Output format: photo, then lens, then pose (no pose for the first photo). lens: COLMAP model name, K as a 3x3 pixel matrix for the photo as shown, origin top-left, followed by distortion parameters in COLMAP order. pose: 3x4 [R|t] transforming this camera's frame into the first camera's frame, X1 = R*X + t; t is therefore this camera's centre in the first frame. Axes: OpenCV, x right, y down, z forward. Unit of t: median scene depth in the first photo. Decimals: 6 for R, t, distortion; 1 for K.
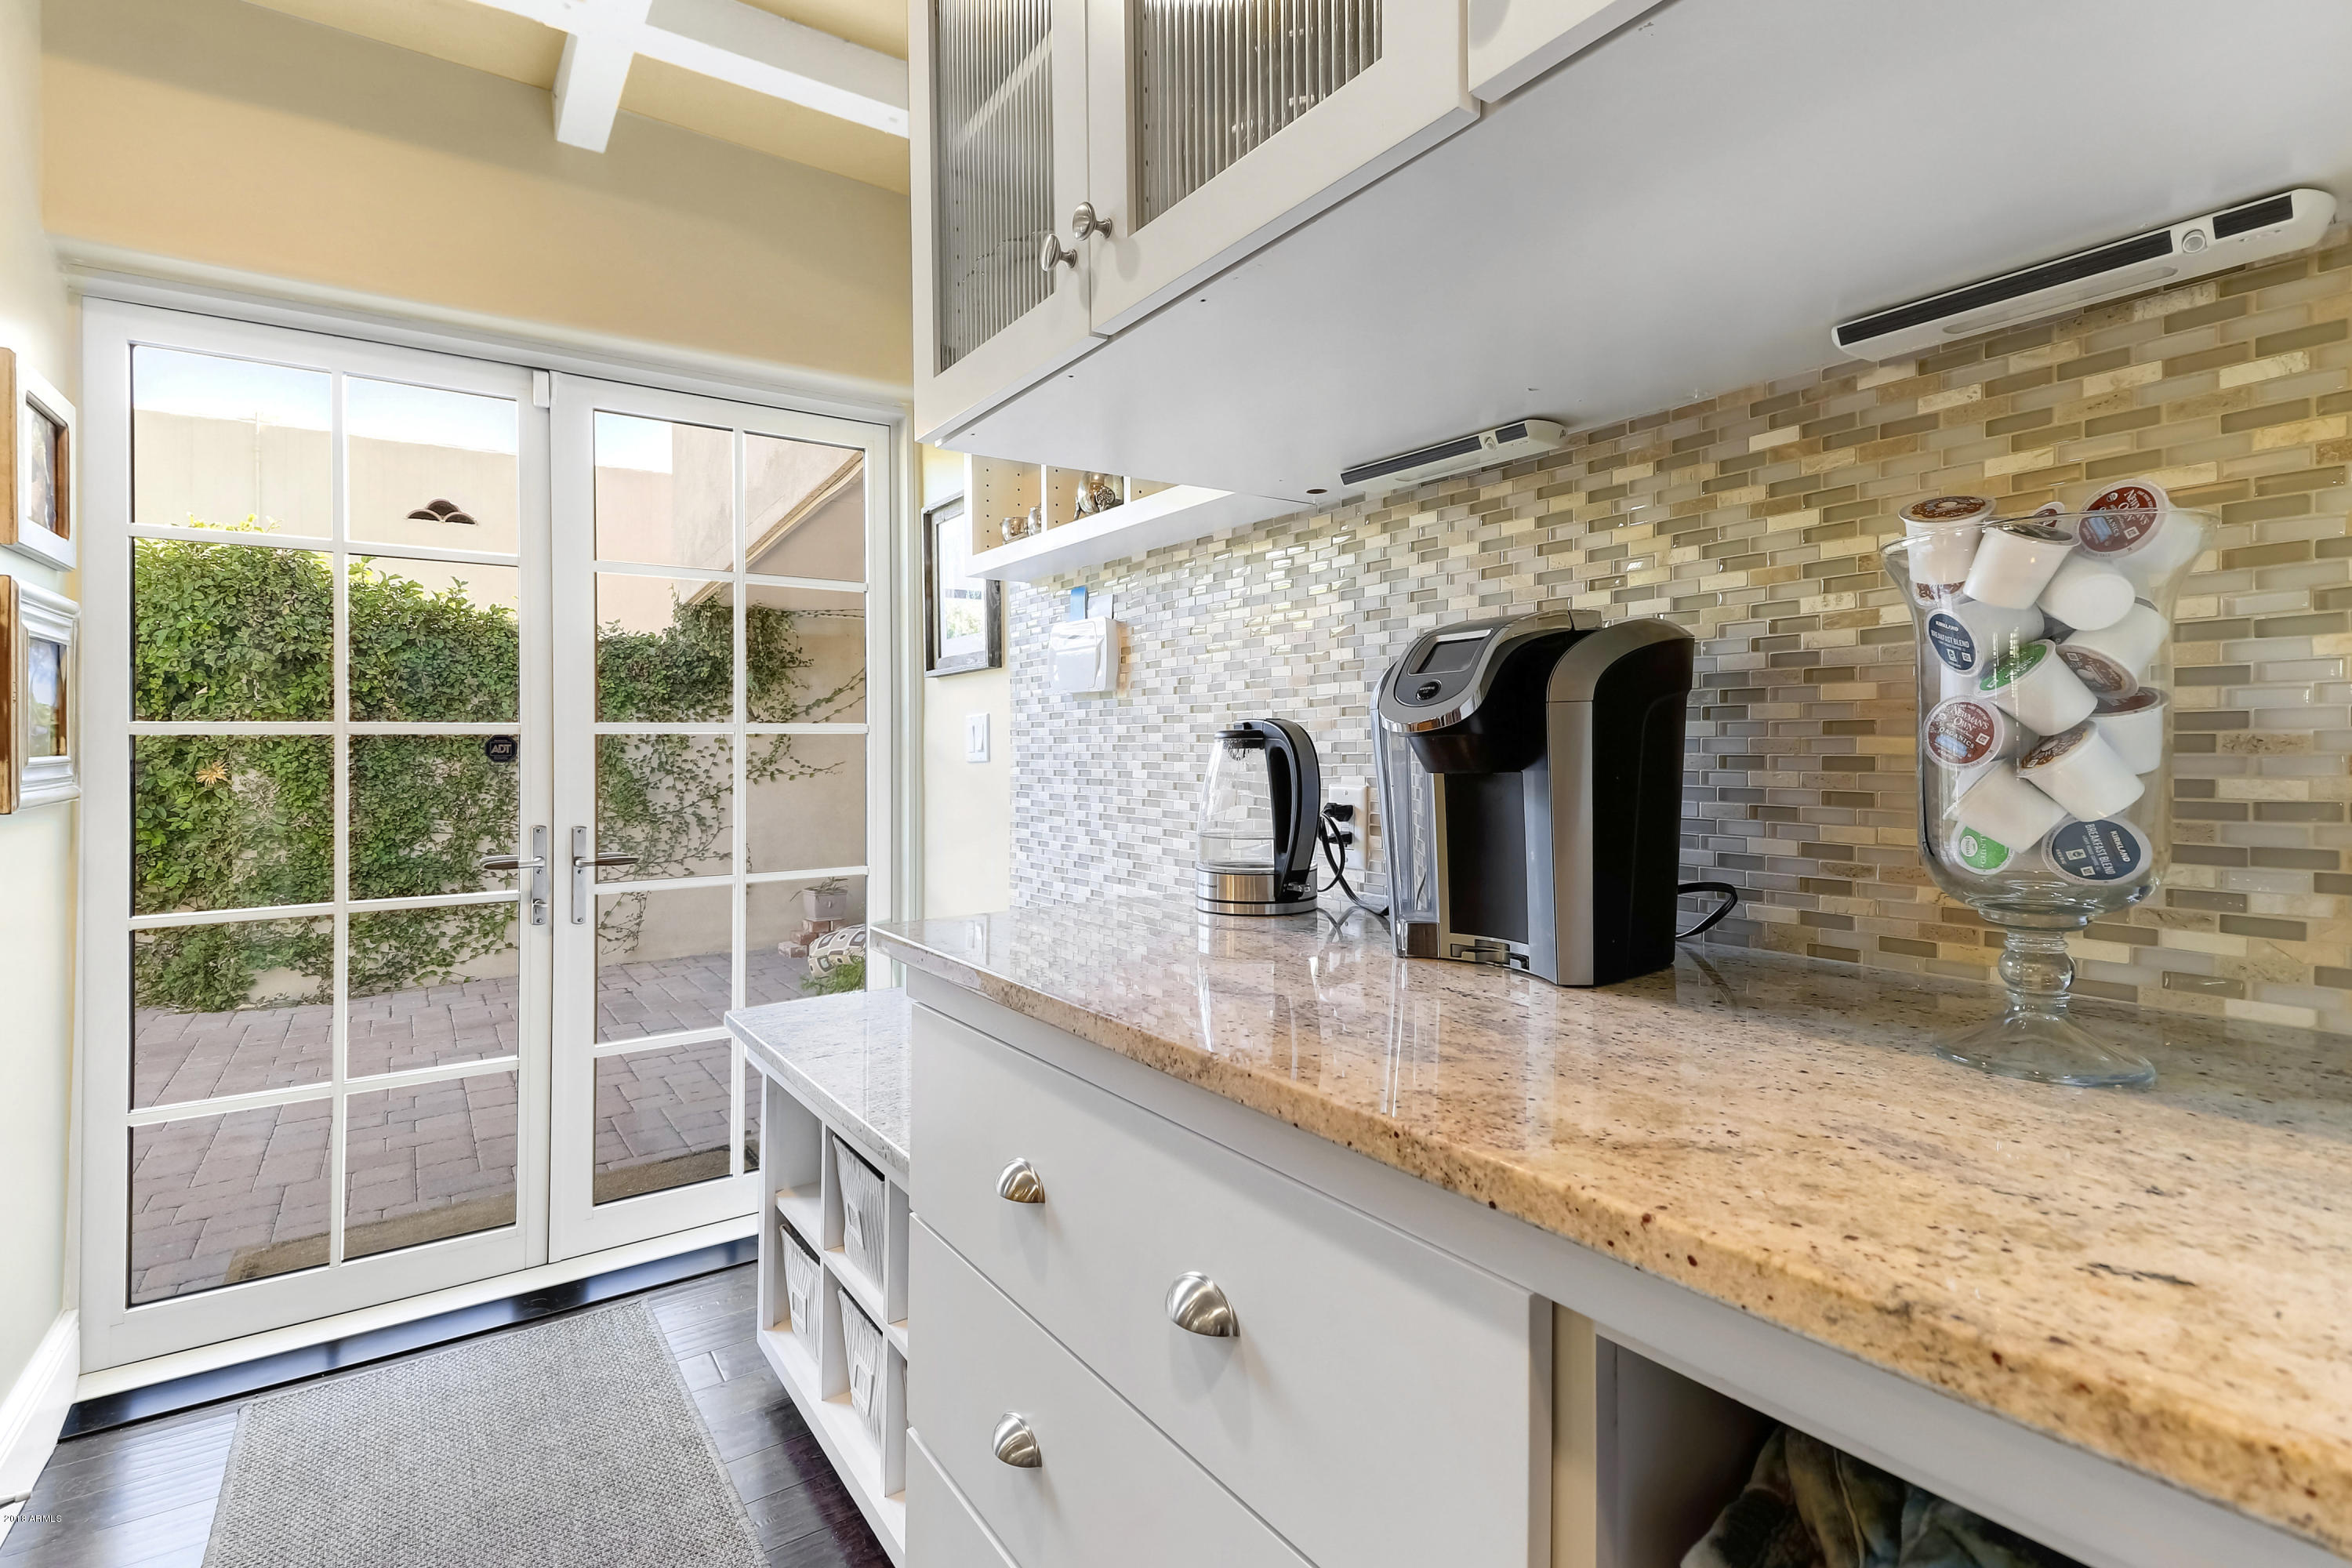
lens RADIAL K [[1107.4, 0, 1125.8], [0, 1107.4, 757.8], [0, 0, 1]] dist [0.000733, -0.003868]
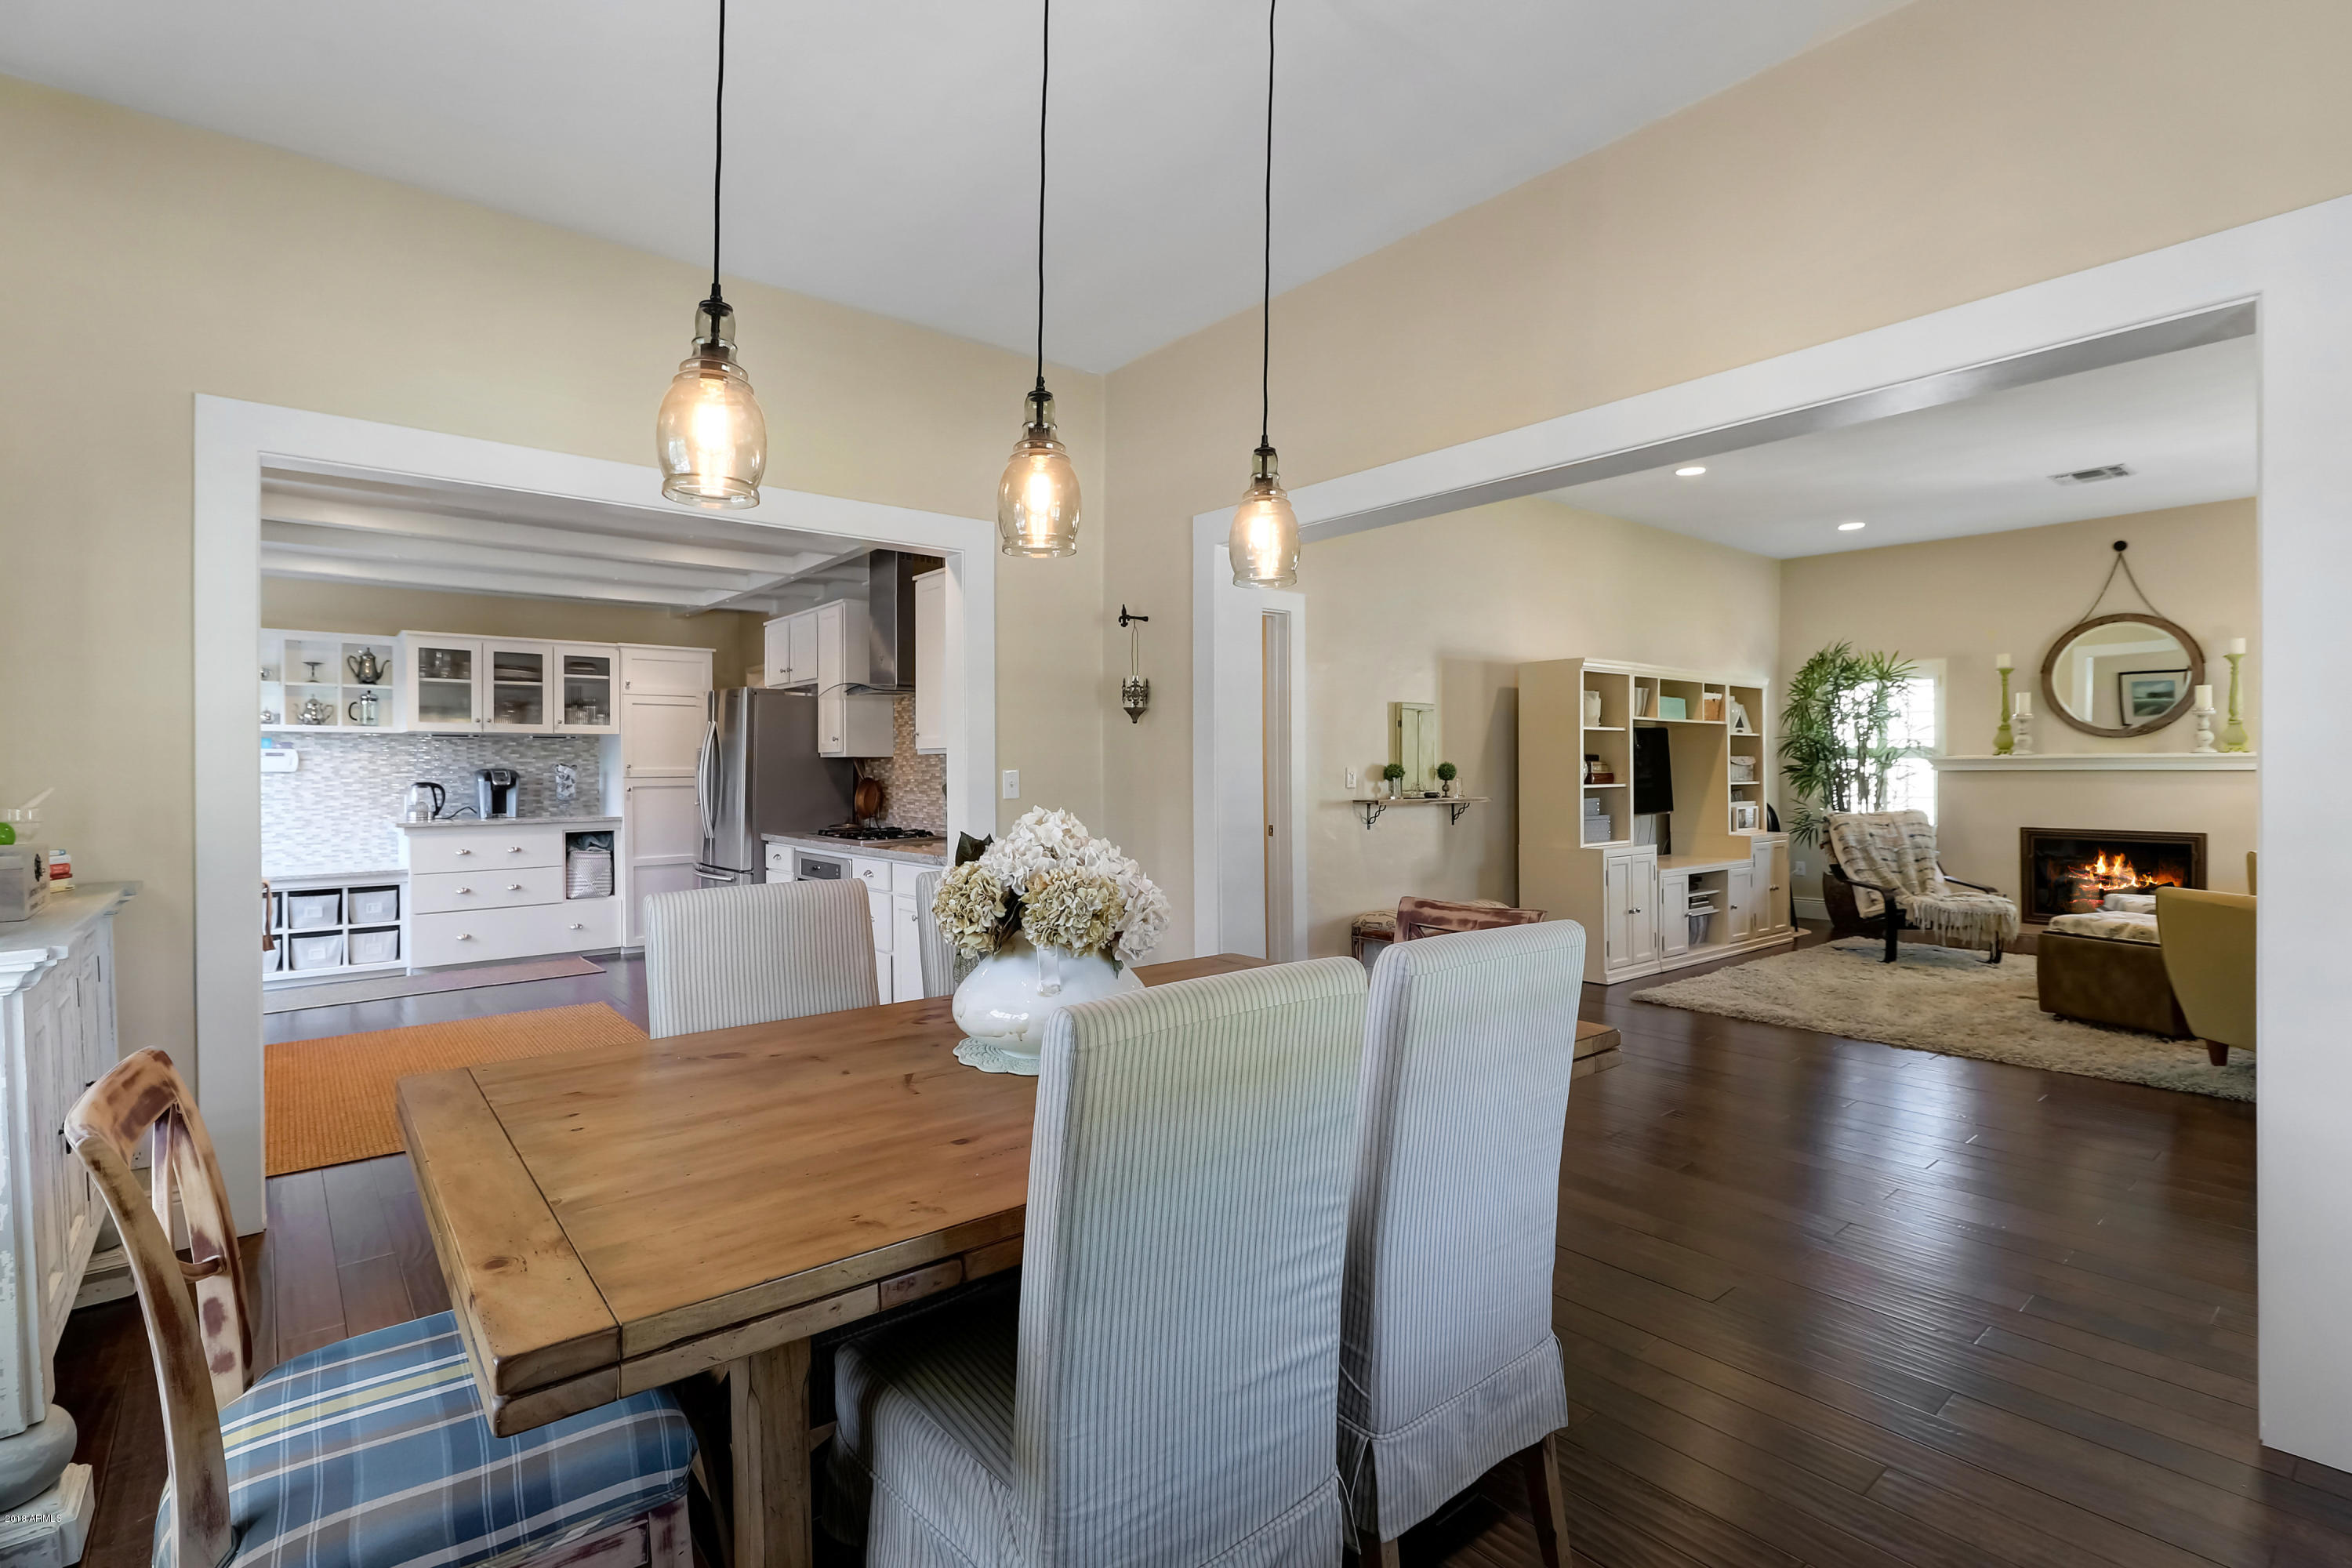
lens RADIAL K [[1107.4, 0, 1176.4], [0, 1107.4, 753.8], [0, 0, 1]] dist [0.000733, -0.003868]
pose [[-0.113719, 0.017938, 0.993351, -7.401723], [0.012143, 0.999787, -0.016664, -0.054455], [-0.993439, 0.010167, -0.113912, -2.586316]]
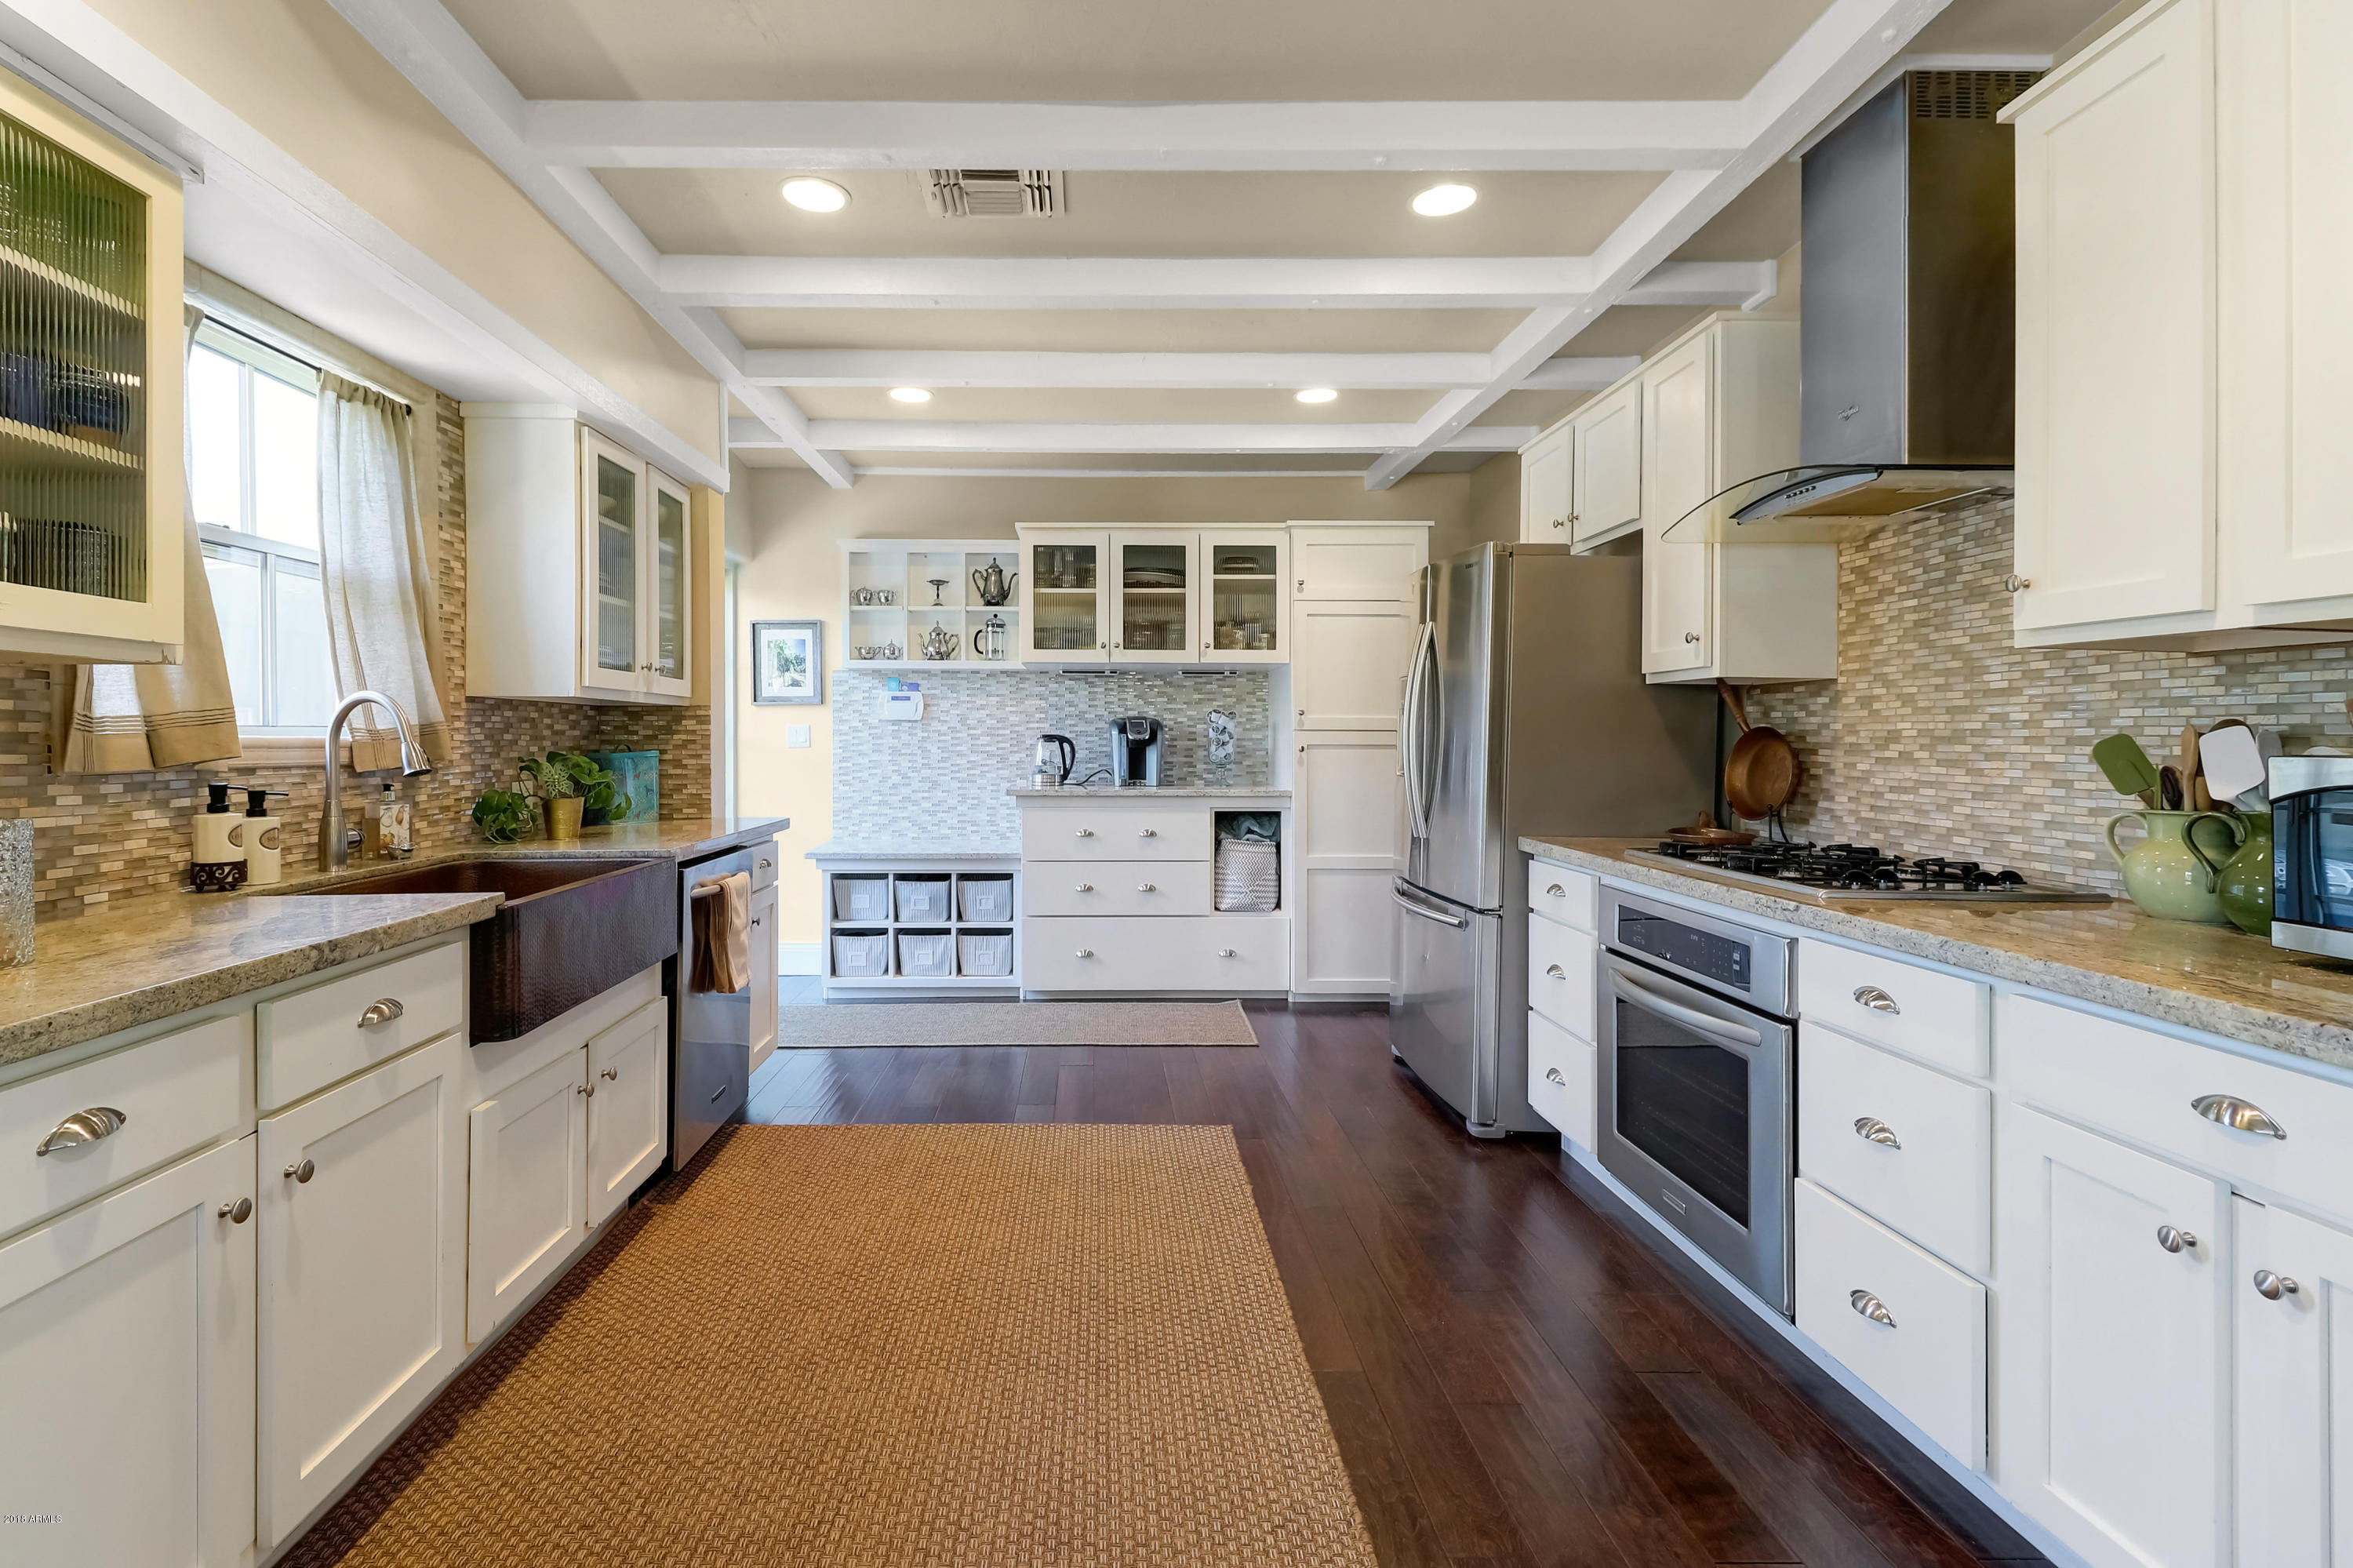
lens RADIAL K [[1107.9, 0, 1092.7], [0, 1107.9, 752.2], [0, 0, 1]] dist [0.000733, -0.003868]
pose [[0.545496, -0.003754, 0.838105, -4.113796], [-0.000161, 0.999989, 0.004584, 0.009549], [-0.838113, -0.002636, 0.545490, -1.638616]]
